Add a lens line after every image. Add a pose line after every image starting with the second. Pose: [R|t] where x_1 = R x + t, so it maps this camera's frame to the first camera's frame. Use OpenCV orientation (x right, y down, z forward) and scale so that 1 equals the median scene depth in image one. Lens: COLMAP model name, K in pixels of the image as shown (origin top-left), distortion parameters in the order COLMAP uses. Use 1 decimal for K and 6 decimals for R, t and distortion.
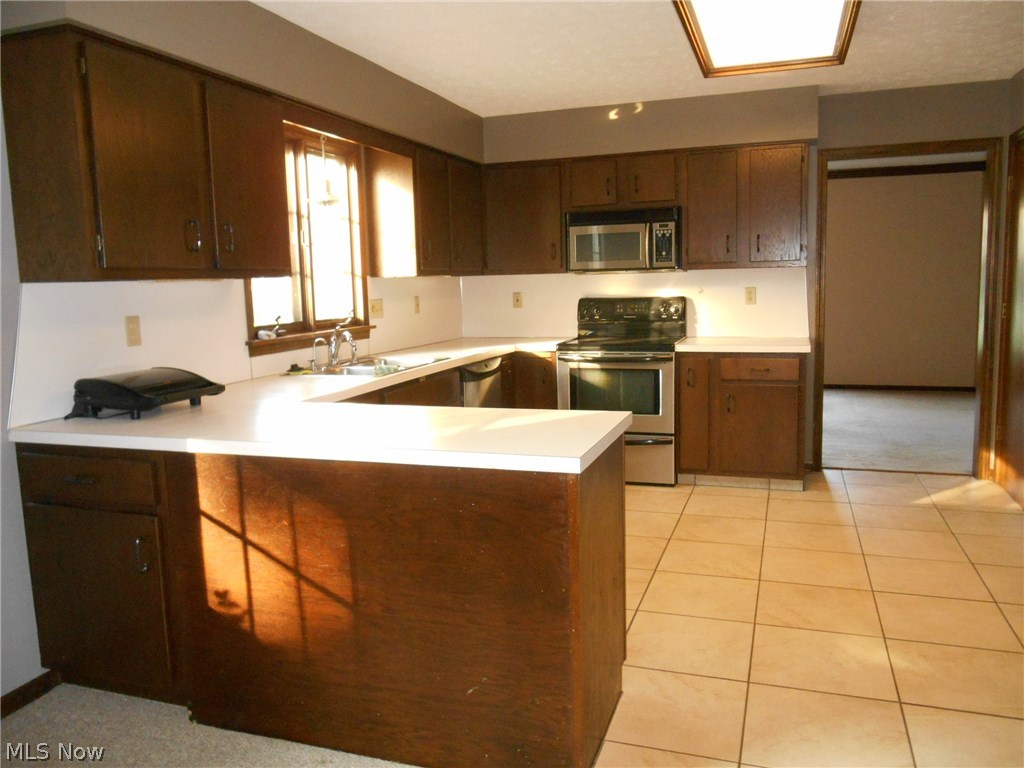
lens RADIAL K [[807.2, 0, 516.8], [0, 807.2, 381.2], [0, 0, 1]] dist [-0.009628, 0.003421]
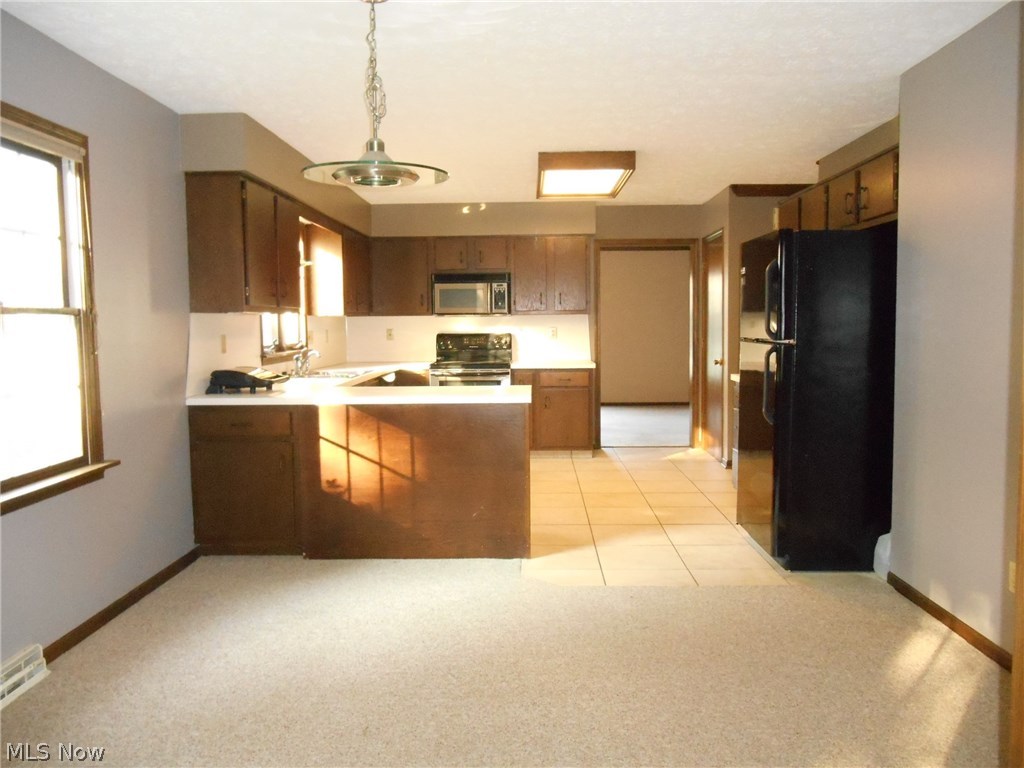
lens RADIAL K [[807.2, 0, 516.8], [0, 807.2, 381.2], [0, 0, 1]] dist [-0.009628, 0.003421]
pose [[0.952646, -0.006491, 0.304013, -0.247363], [0.024493, 0.998162, -0.055436, 0.069774], [-0.303095, 0.060257, 0.951053, -0.428042]]
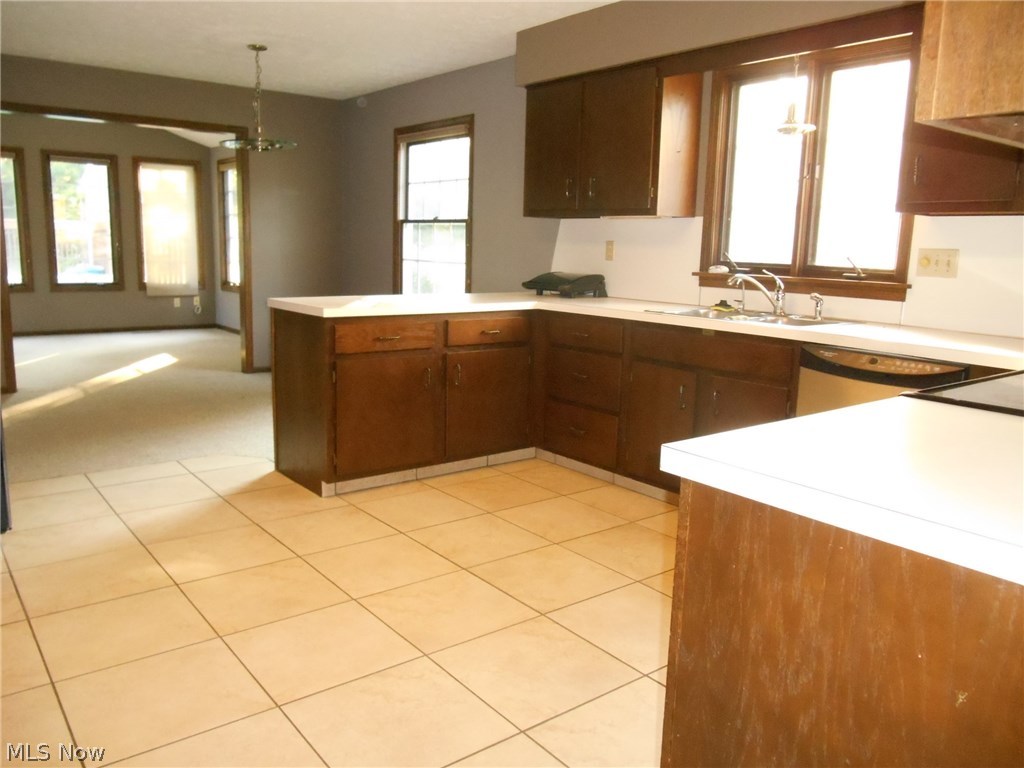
lens RADIAL K [[795.8, 0, 486.7], [0, 795.8, 383.4], [0, 0, 1]] dist [-0.008806, -0.002807]
pose [[-0.560266, 0.159718, -0.812768, 0.572290], [-0.113482, 0.957180, 0.266323, -0.120949], [0.820502, 0.241447, -0.518150, 1.010376]]
